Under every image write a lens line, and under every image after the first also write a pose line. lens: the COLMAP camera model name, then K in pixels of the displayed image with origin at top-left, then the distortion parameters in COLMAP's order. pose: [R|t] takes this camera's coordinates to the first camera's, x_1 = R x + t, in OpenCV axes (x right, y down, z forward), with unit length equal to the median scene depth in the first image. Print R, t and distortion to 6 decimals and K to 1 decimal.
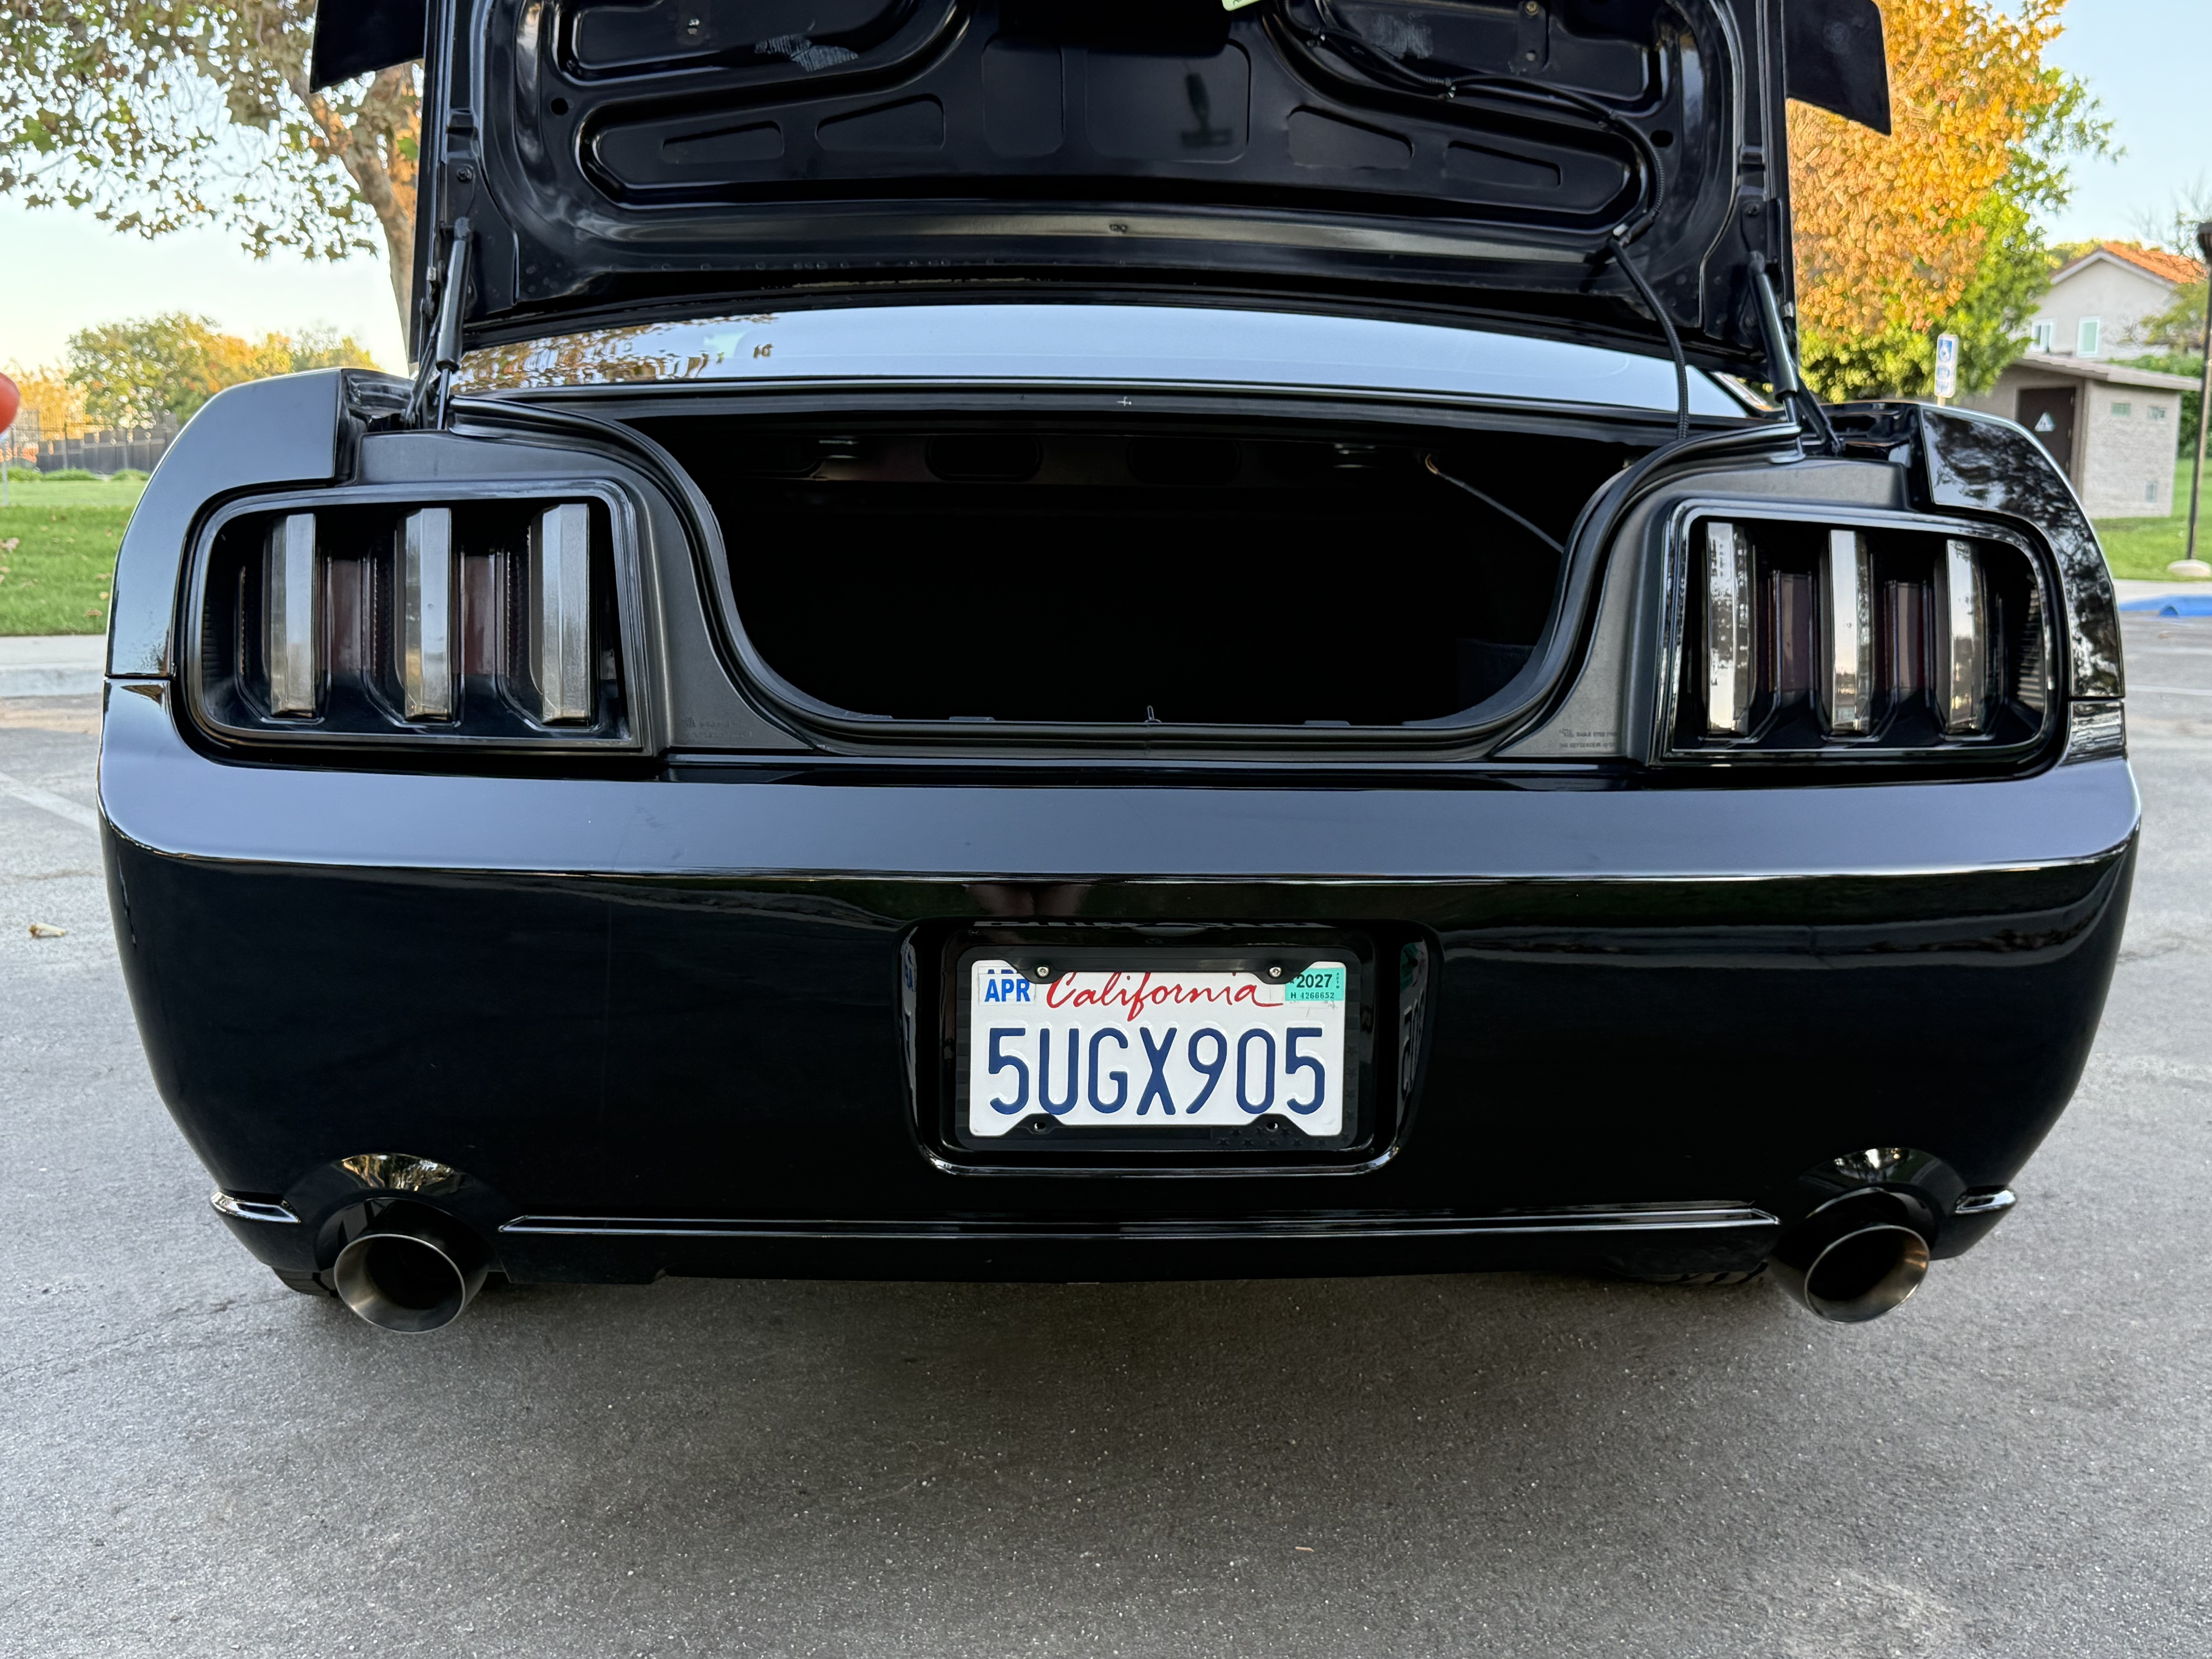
lens RADIAL K [[2178.8, 0, 1091.3], [0, 2178.8, 849.9], [0, 0, 1]] dist [0.108568, -0.217809]
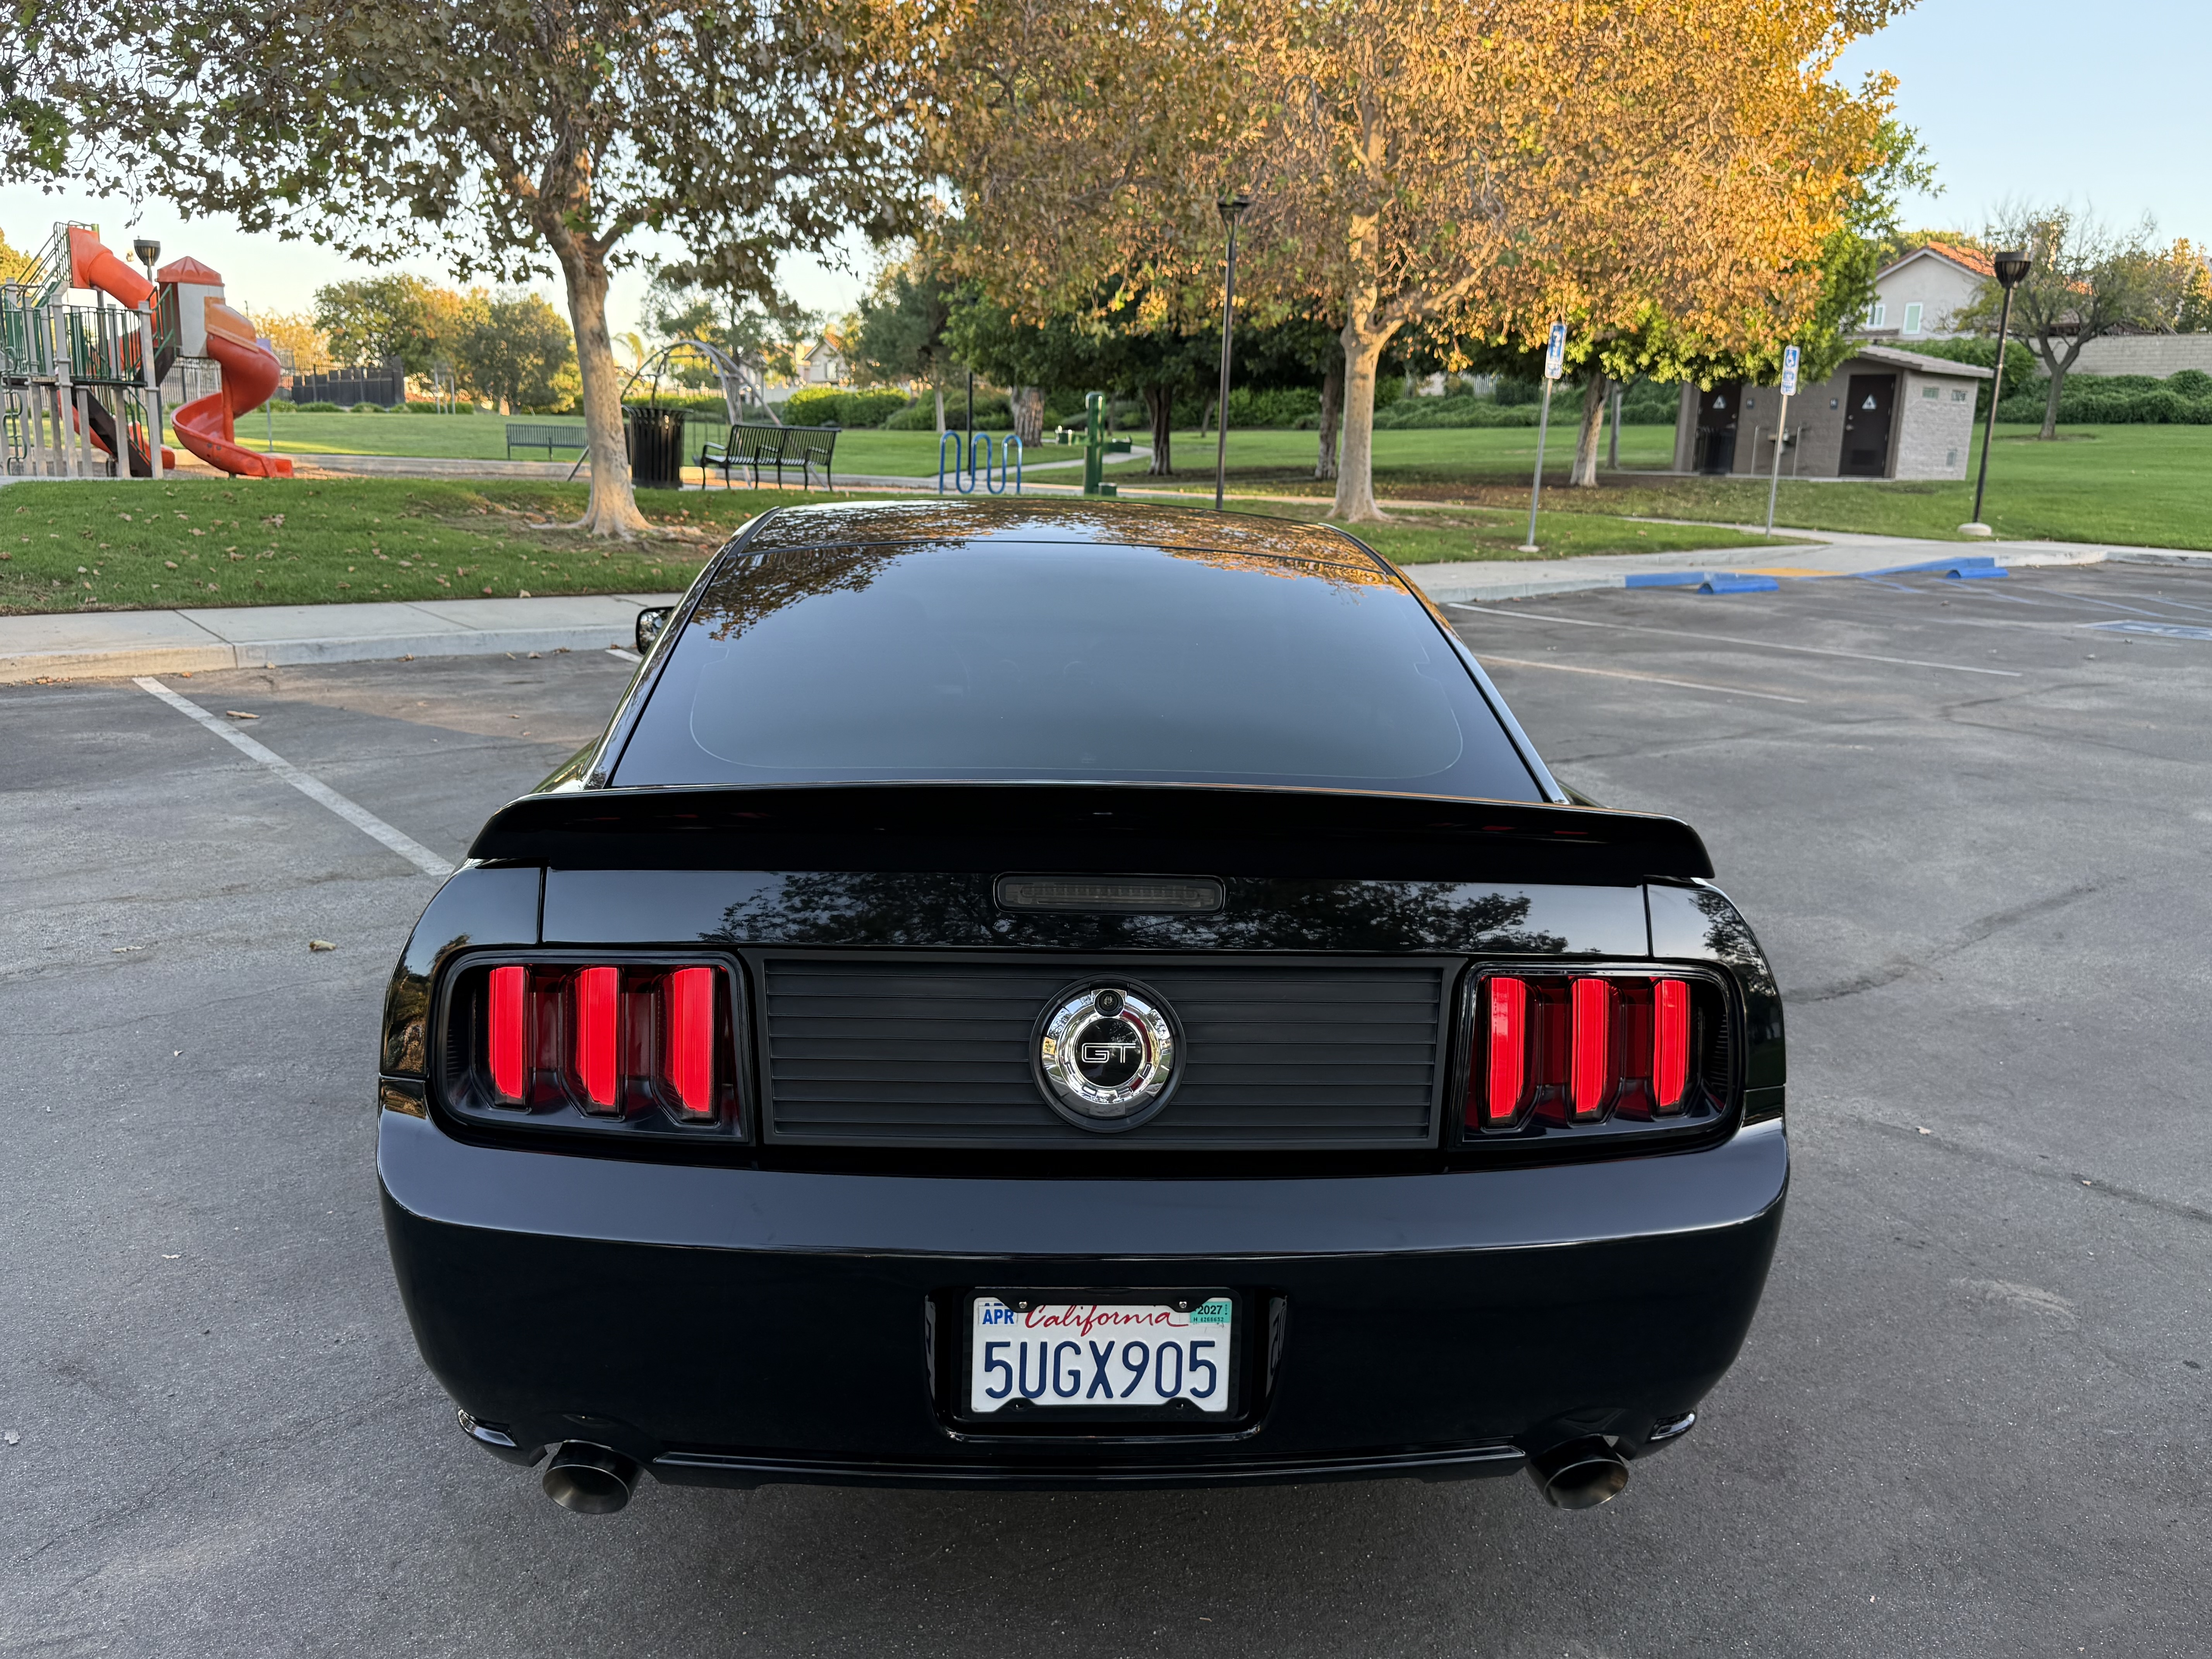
lens RADIAL K [[1720.7, 0, 1109.0], [0, 1720.7, 803.0], [0, 0, 1]] dist [0.030619, -0.057153]
pose [[0.999852, 0.016292, -0.005517, 0.028243], [-0.015803, 0.996722, 0.079349, -0.288594], [0.006791, -0.079250, 0.996832, -0.092409]]
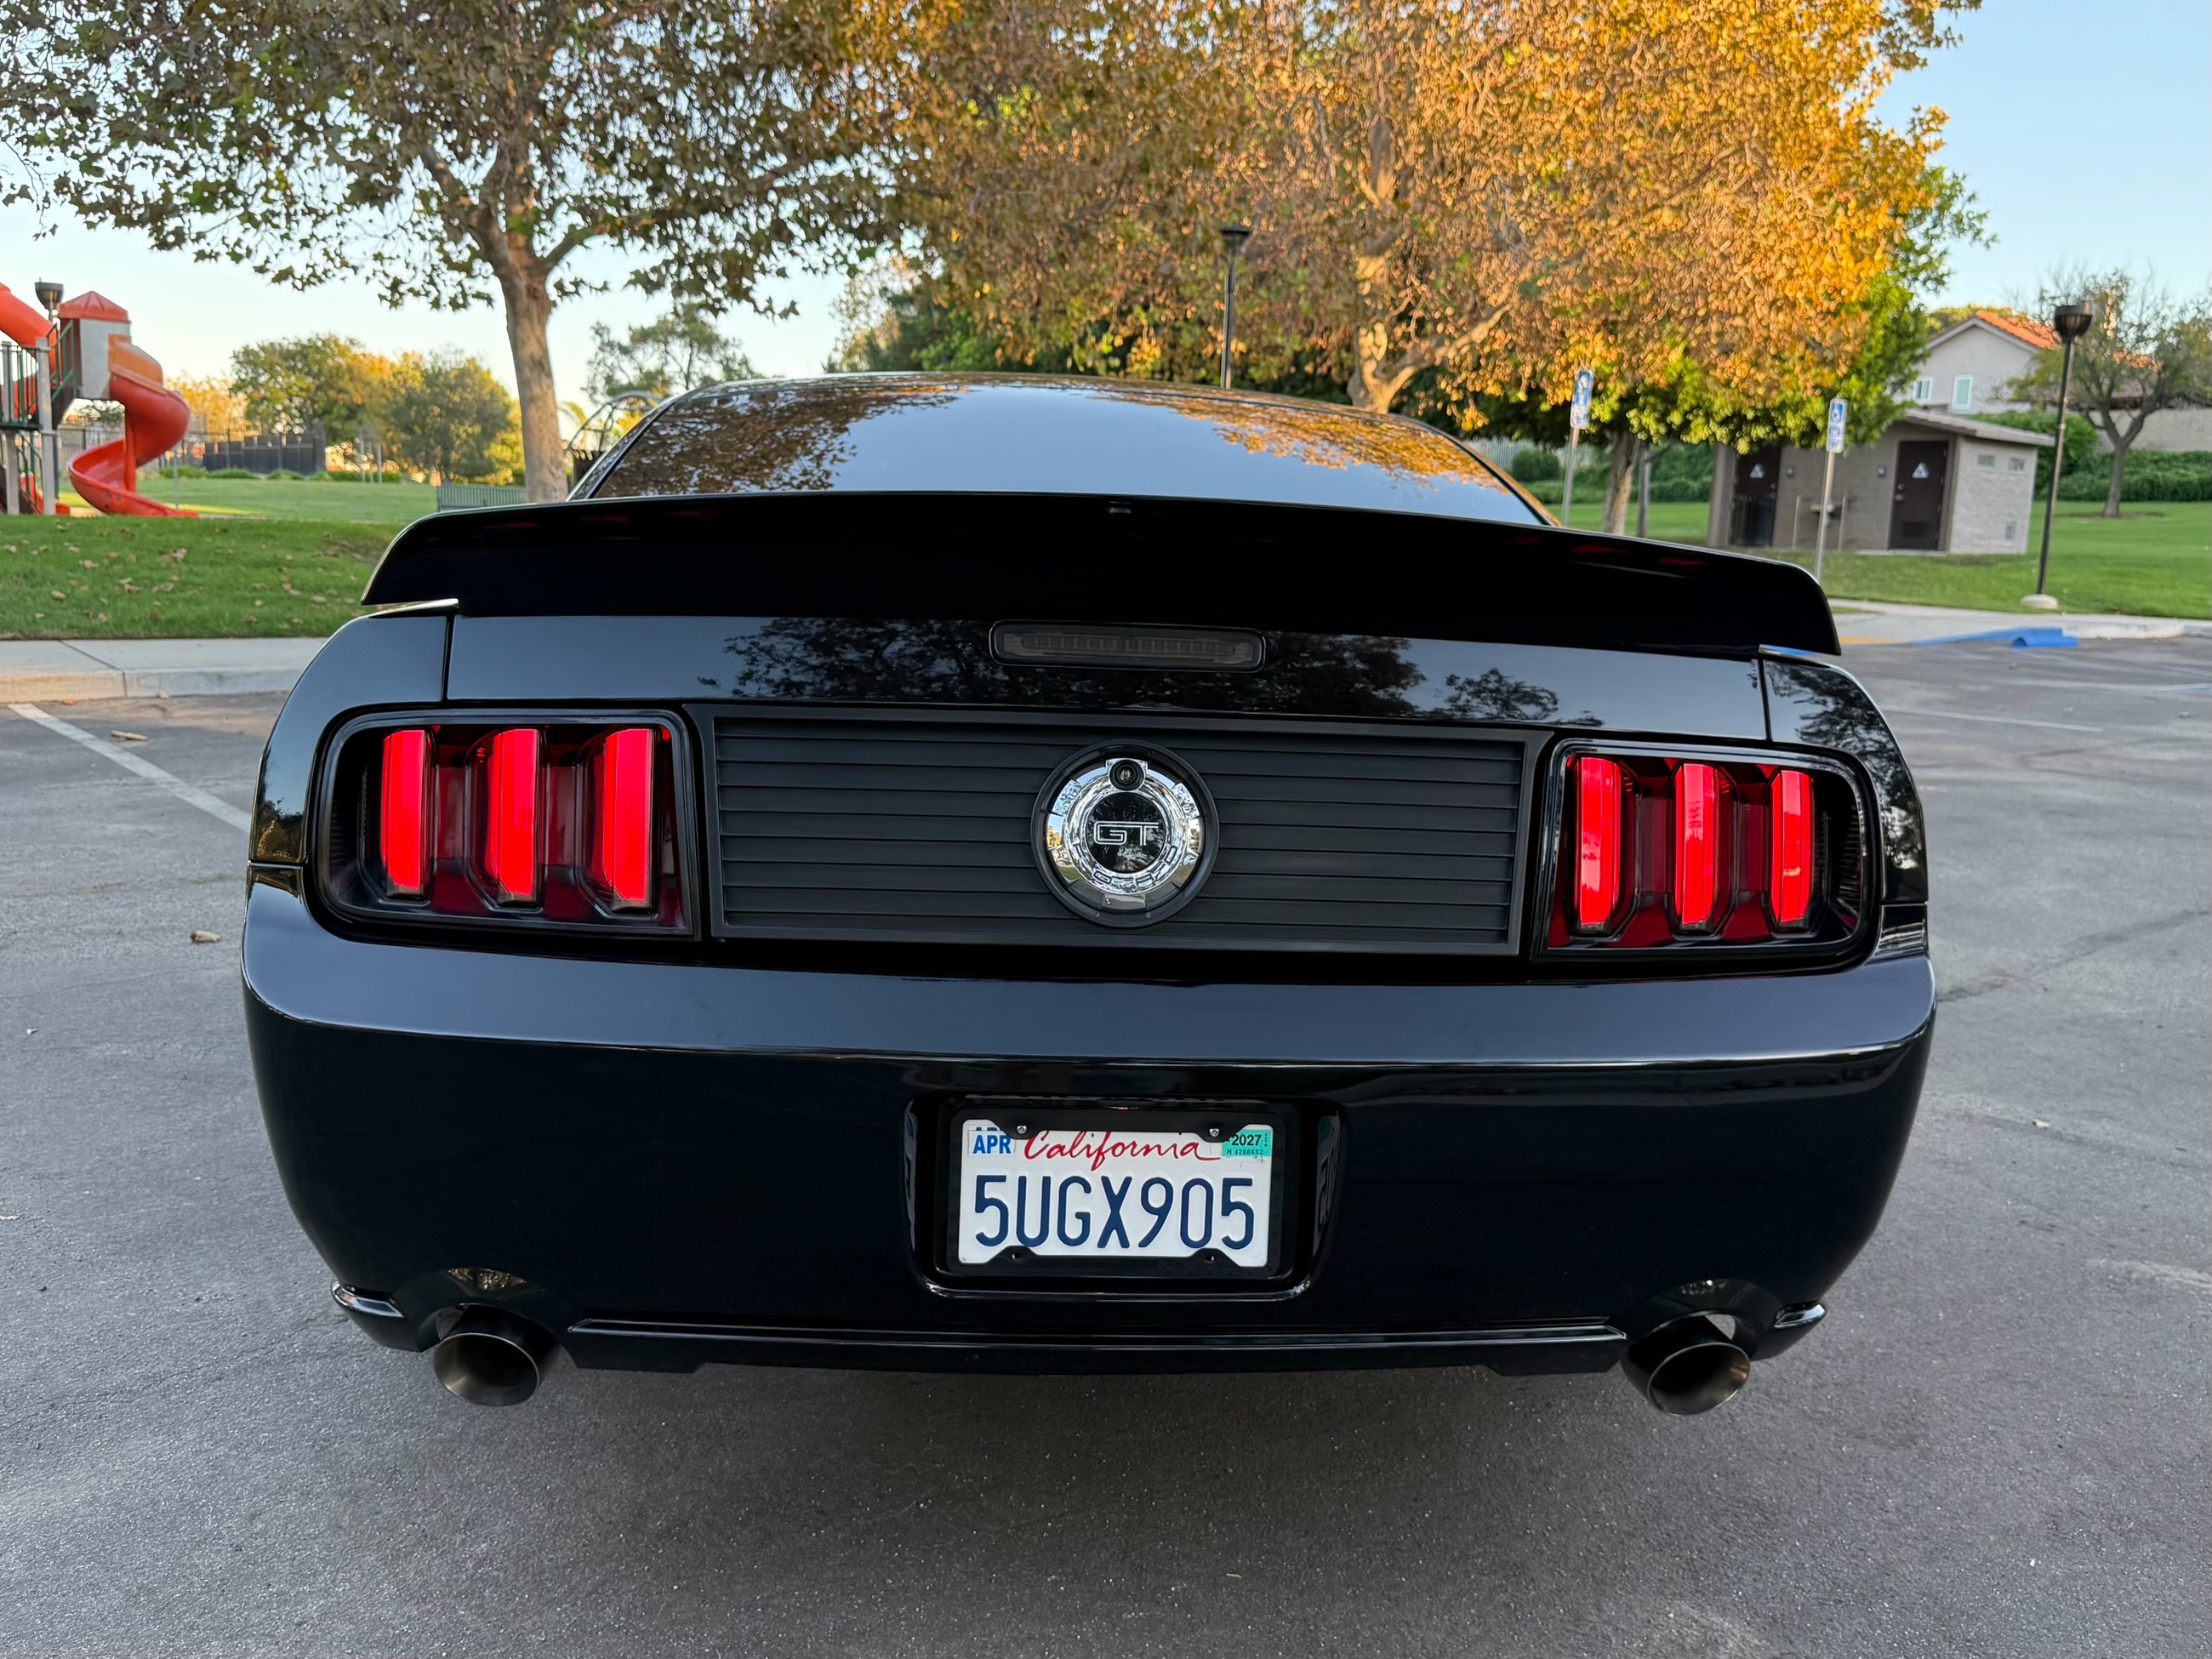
lens RADIAL K [[1873.5, 0, 1106.0], [0, 1873.5, 829.5], [0, 0, 1]] dist [0.056189, -0.100224]
pose [[0.999769, 0.021355, 0.002279, 0.014464], [-0.021394, 0.999600, 0.018510, -0.101572], [-0.001883, -0.018555, 0.999826, -0.026450]]
